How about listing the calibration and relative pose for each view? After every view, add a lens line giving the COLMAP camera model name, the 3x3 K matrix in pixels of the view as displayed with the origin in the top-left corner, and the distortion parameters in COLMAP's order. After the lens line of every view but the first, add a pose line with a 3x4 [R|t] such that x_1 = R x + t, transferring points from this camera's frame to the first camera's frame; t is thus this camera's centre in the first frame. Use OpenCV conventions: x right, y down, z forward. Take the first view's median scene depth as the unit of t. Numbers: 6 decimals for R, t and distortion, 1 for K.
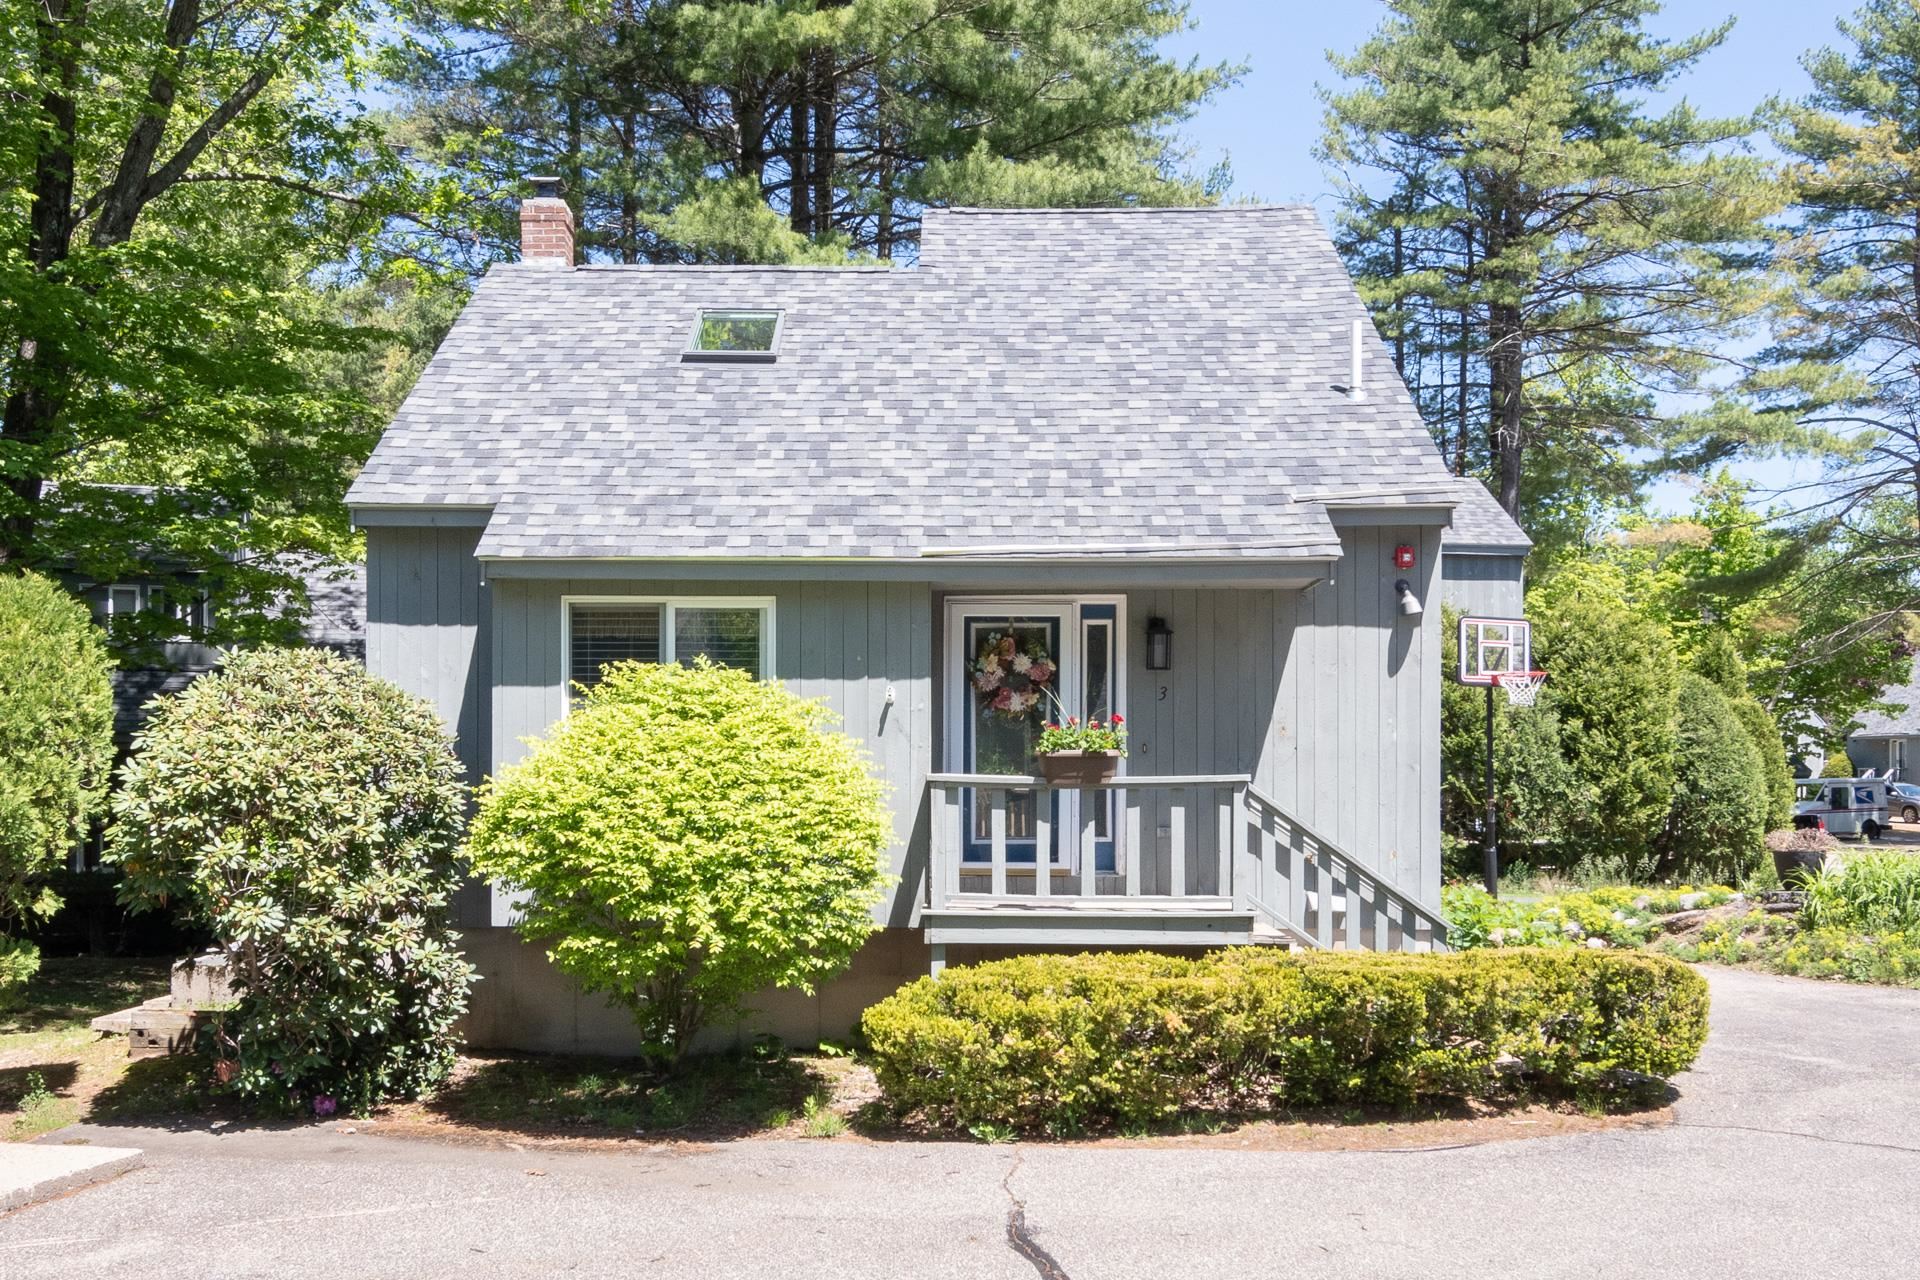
lens RADIAL K [[1530.5, 0, 912.4], [0, 1530.5, 807.6], [0, 0, 1]] dist [0.006725, -0.005198]
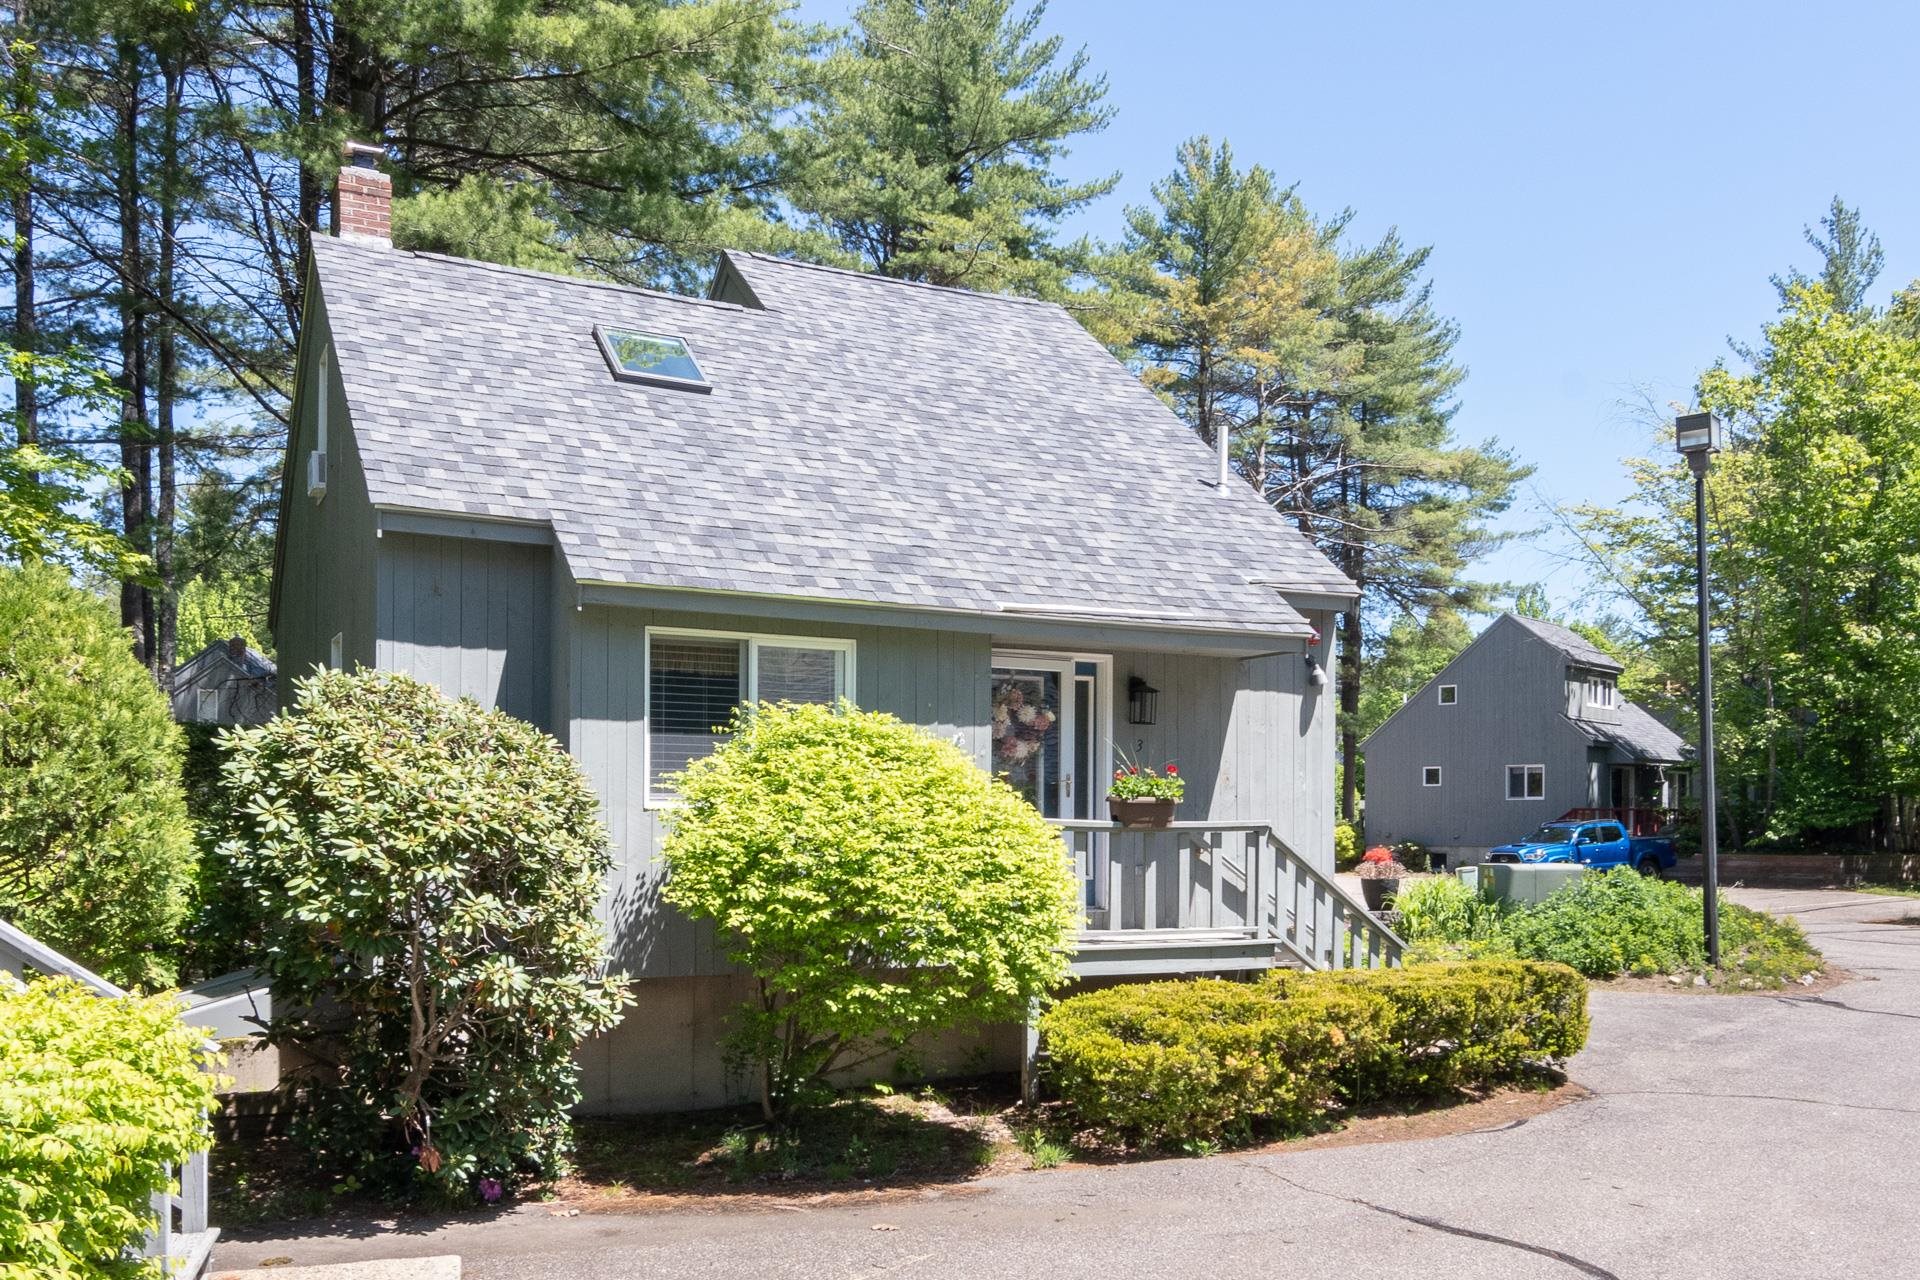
lens RADIAL K [[1530.5, 0, 912.4], [0, 1530.5, 807.6], [0, 0, 1]] dist [0.006725, -0.005198]
pose [[0.894016, 0.007834, 0.447966, -0.495394], [0.001313, 0.999797, -0.020106, -0.007441], [-0.448033, 0.018563, 0.893824, 0.084944]]
